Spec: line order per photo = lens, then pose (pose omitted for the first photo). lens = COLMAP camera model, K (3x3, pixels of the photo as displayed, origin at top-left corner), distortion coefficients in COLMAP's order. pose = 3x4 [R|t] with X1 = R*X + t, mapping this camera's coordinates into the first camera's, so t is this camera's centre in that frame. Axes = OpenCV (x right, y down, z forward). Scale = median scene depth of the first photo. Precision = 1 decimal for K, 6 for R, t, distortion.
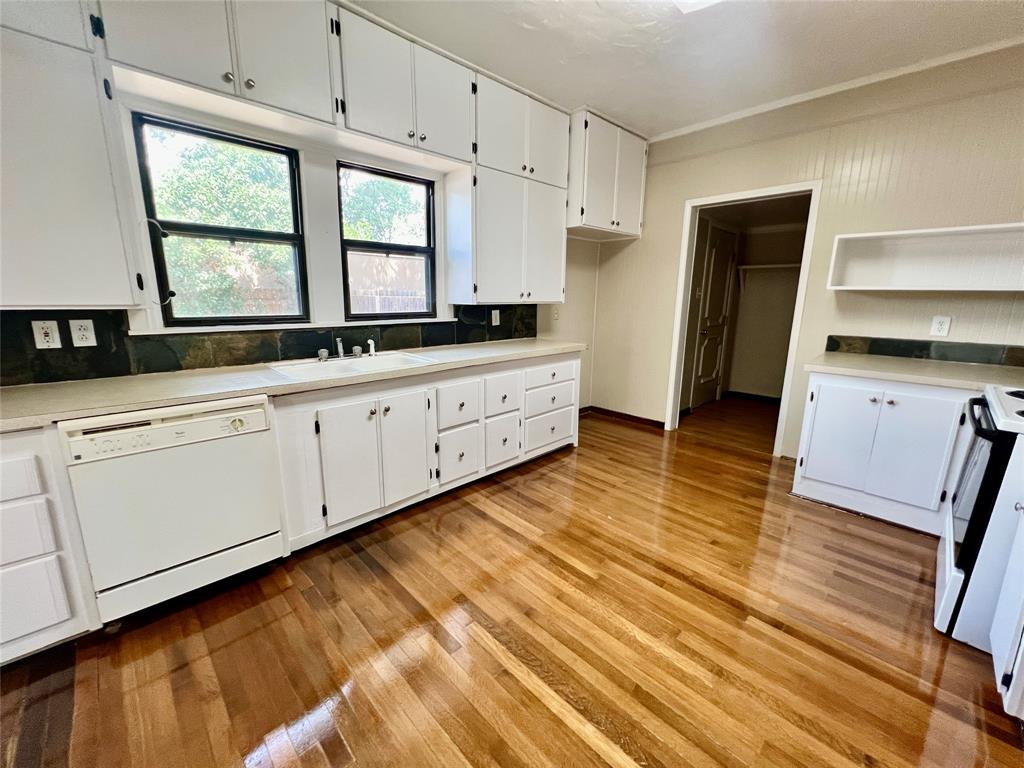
lens RADIAL K [[413.3, 0, 510.6], [0, 413.3, 382.6], [0, 0, 1]] dist [-0.001732, 0.000233]
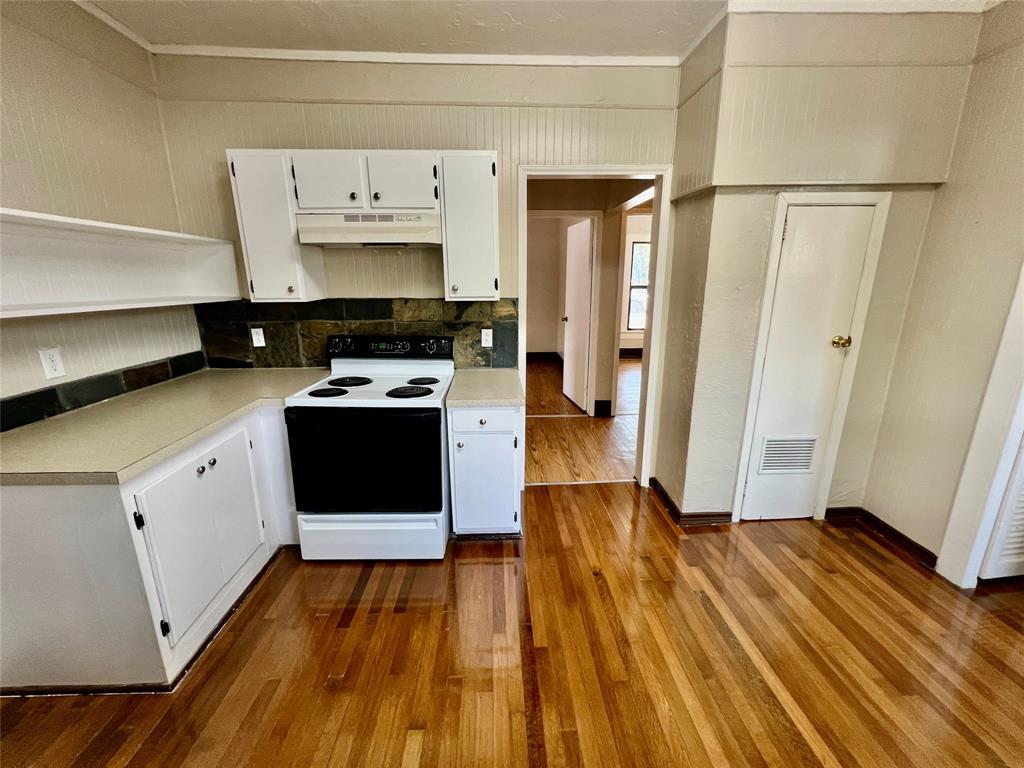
lens RADIAL K [[412.0, 0, 508.4], [0, 412.0, 381.9], [0, 0, 1]] dist [-0.001570, 0.000035]
pose [[-0.741759, -0.171760, 0.648300, 0.064073], [0.137567, 0.907130, 0.397732, -0.269770], [-0.656407, 0.384206, -0.649243, 0.953347]]
